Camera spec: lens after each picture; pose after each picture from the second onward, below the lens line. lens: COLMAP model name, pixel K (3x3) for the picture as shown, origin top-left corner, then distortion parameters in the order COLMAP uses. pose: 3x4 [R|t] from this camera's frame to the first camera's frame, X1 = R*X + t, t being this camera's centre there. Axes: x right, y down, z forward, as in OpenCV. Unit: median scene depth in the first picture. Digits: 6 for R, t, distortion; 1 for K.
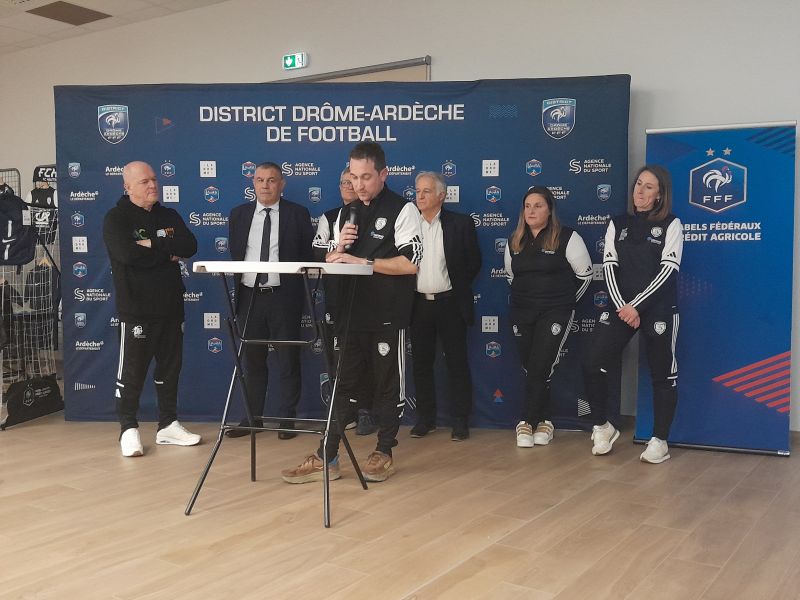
lens RADIAL K [[815.8, 0, 402.3], [0, 815.8, 311.6], [0, 0, 1]] dist [0.169831, -0.457145]
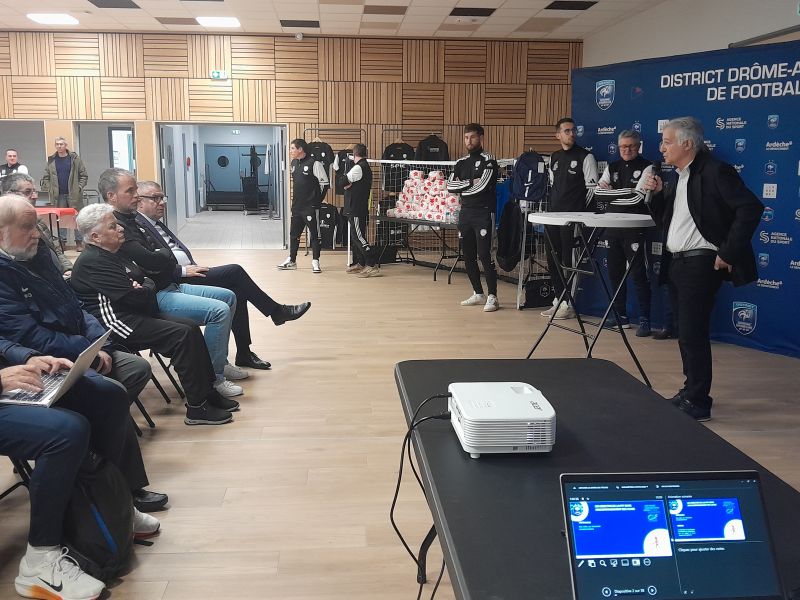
lens RADIAL K [[807.6, 0, 401.2], [0, 807.6, 299.1], [0, 0, 1]] dist [0.163398, -0.264467]
pose [[0.621208, 0.131732, -0.772494, 0.520691], [-0.051053, 0.990479, 0.127849, -0.053467], [0.781981, -0.039982, 0.622019, -0.094930]]
